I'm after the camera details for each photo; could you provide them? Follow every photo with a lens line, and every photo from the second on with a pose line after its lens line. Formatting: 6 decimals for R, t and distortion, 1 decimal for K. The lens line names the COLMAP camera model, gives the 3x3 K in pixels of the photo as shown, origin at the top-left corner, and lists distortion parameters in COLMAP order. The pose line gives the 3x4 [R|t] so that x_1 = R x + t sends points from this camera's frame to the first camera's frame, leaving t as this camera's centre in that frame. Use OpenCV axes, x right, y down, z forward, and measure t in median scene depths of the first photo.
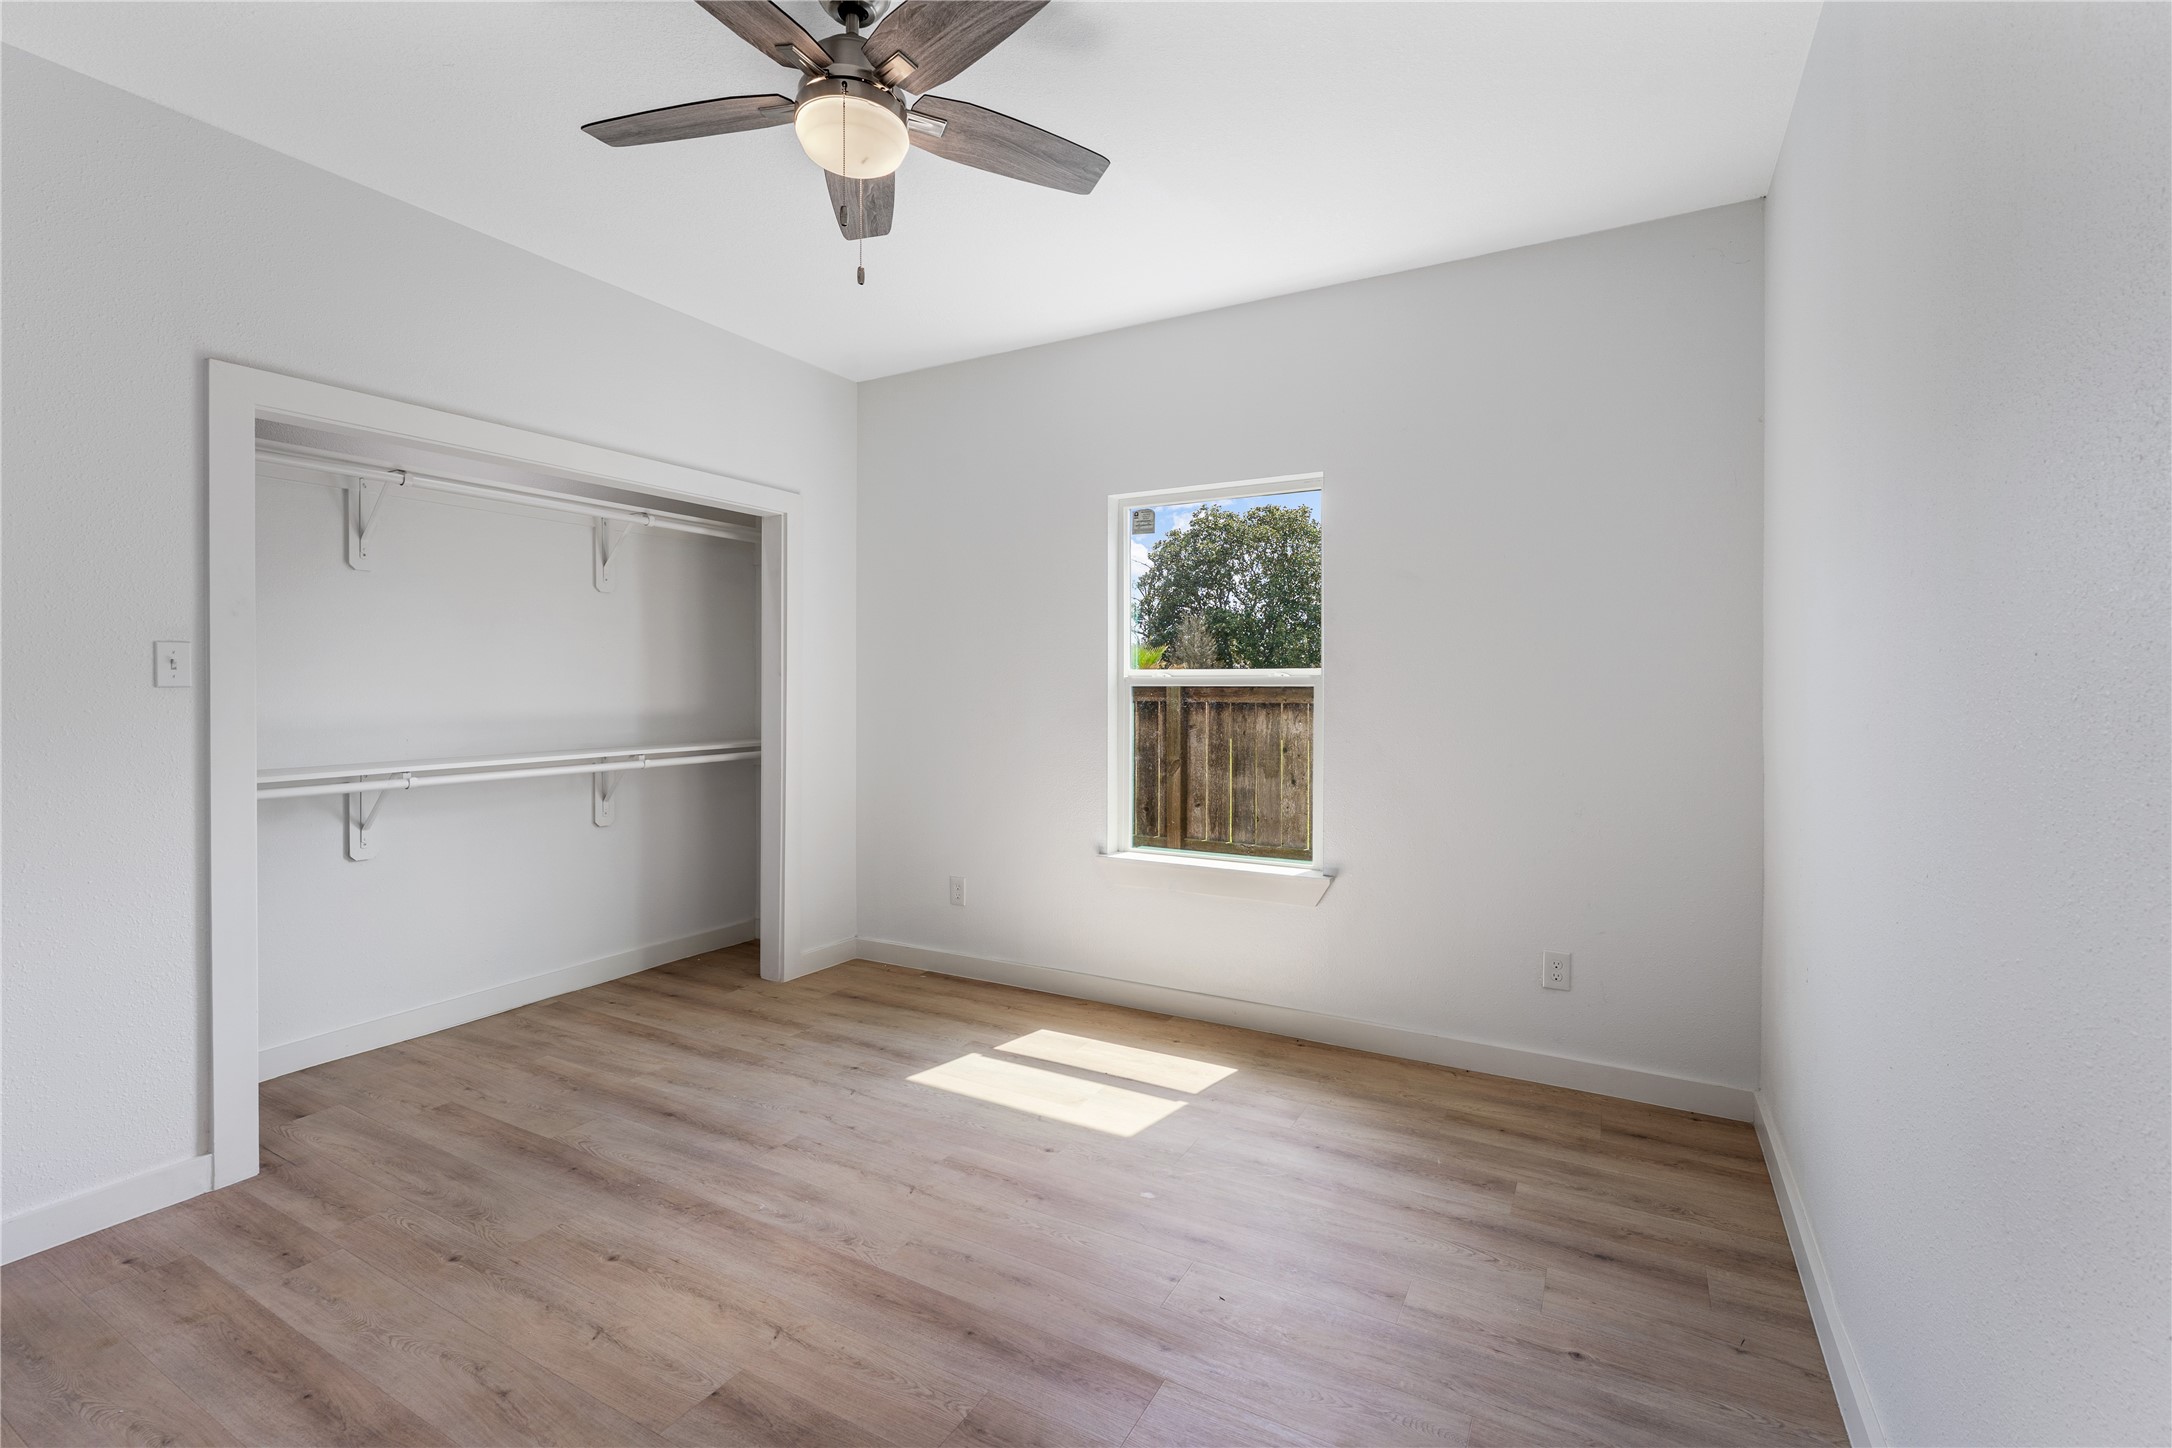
lens RADIAL K [[927.0, 0, 1088.1], [0, 927.0, 710.7], [0, 0, 1]] dist [0.000394, -0.000140]
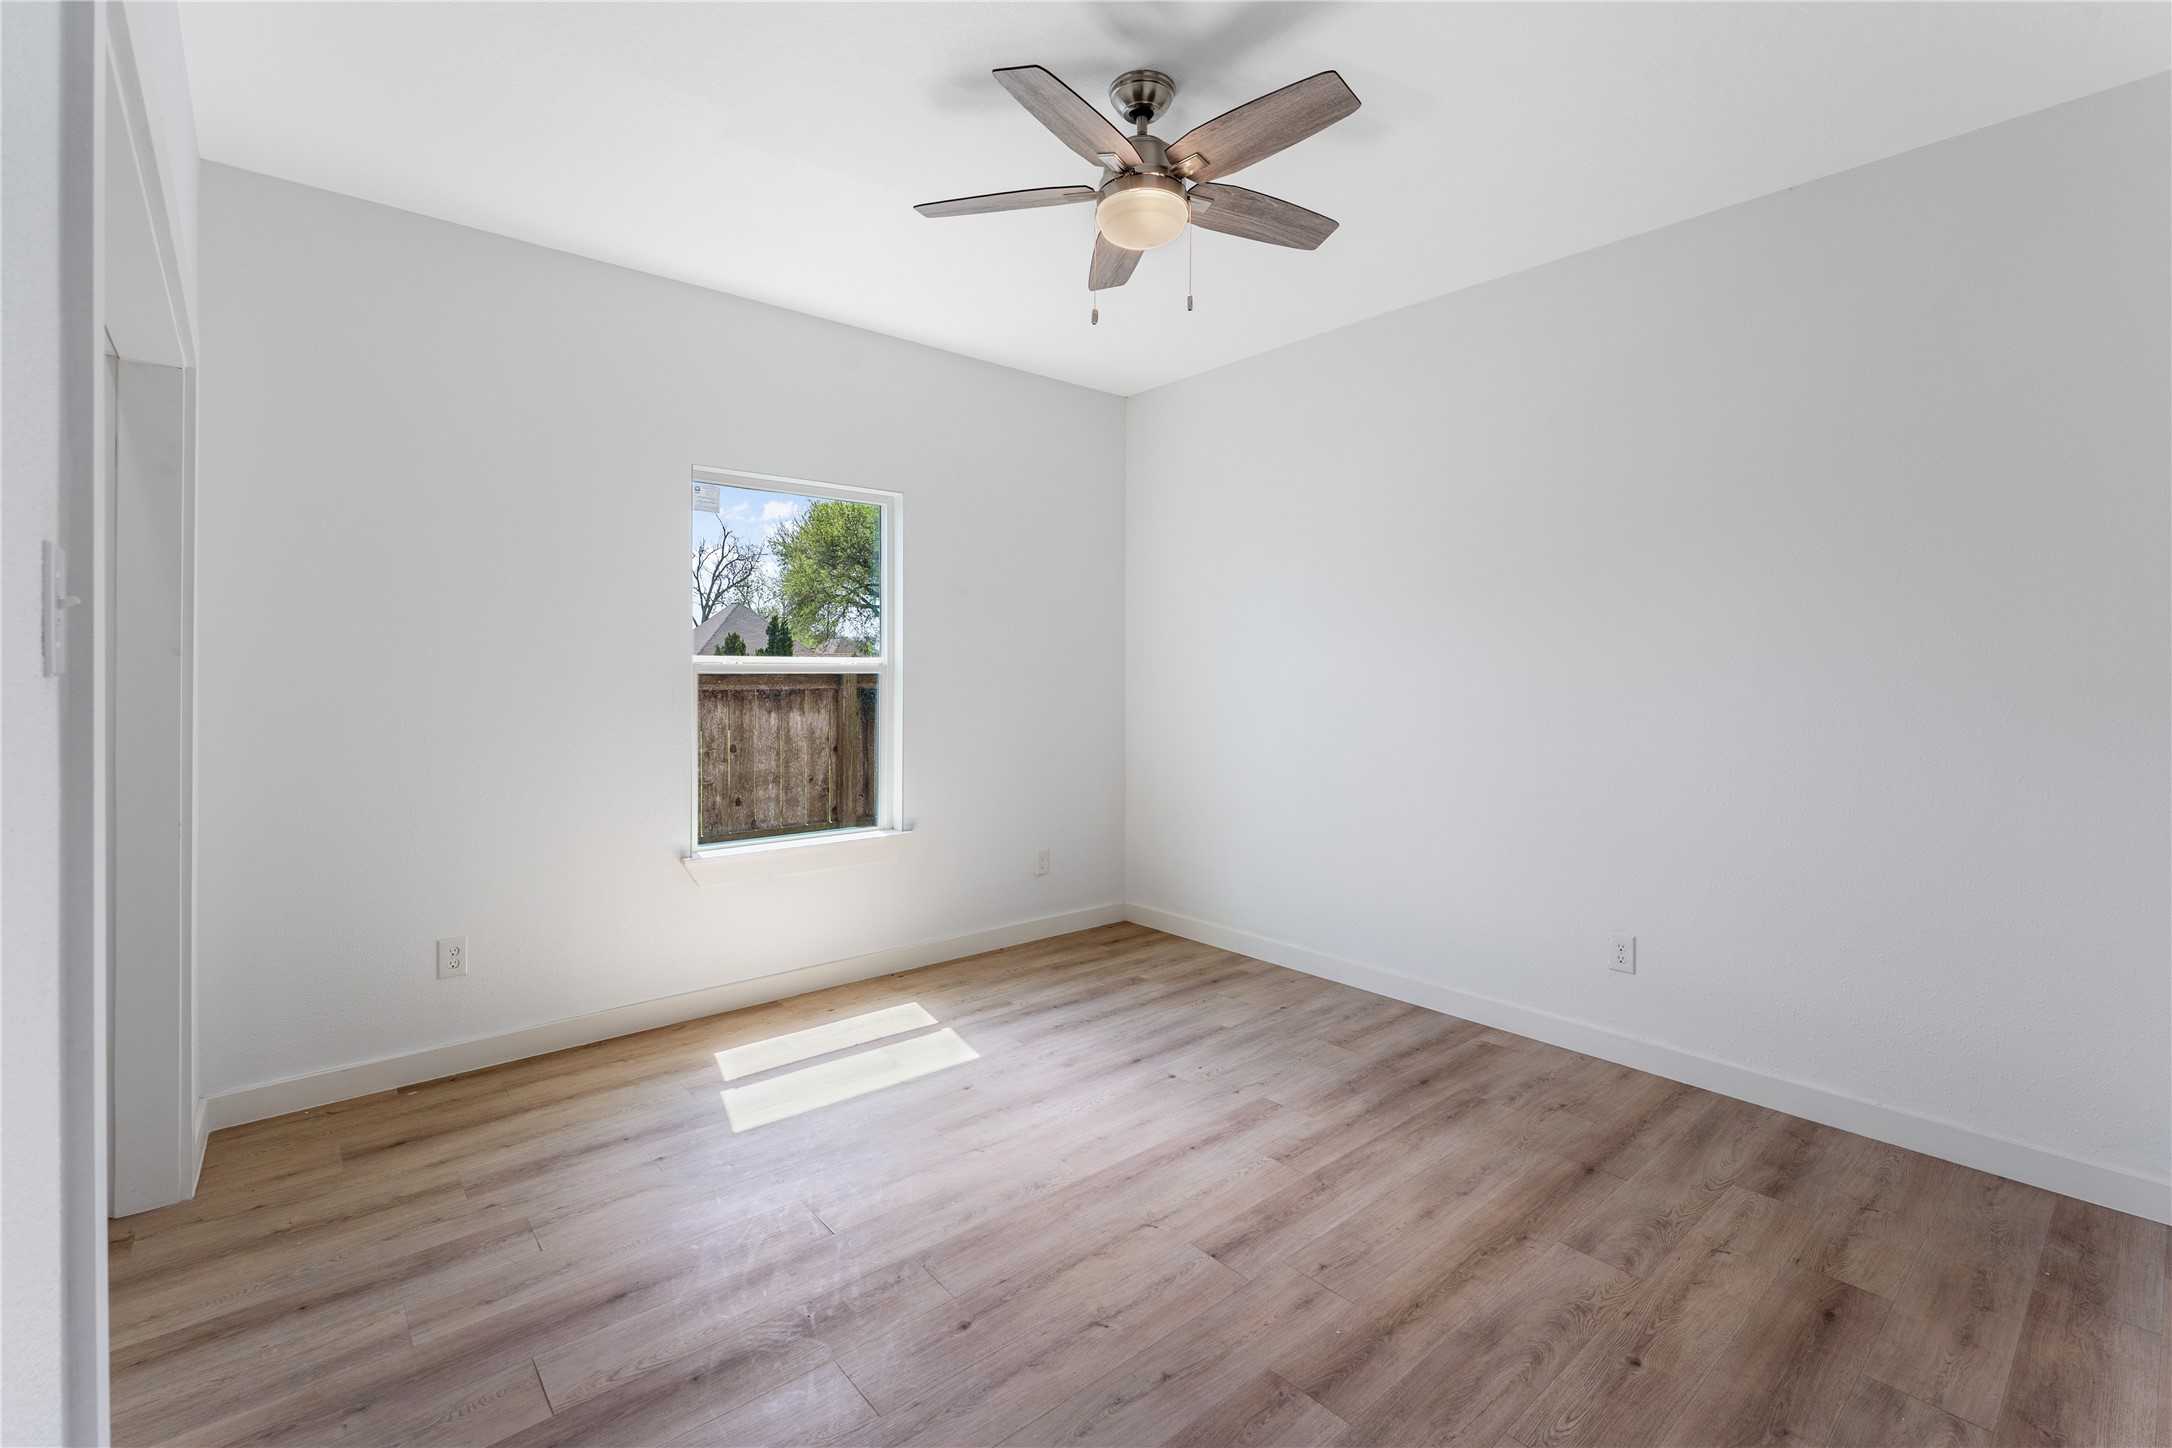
lens RADIAL K [[916.0, 0, 1082.0], [0, 916.0, 683.6], [0, 0, 1]] dist [0.000351, -0.000160]
pose [[0.375991, -0.010213, 0.926567, -0.810125], [0.025525, 0.999674, 0.000661, -0.008628], [-0.926272, 0.023403, 0.376129, 0.356473]]
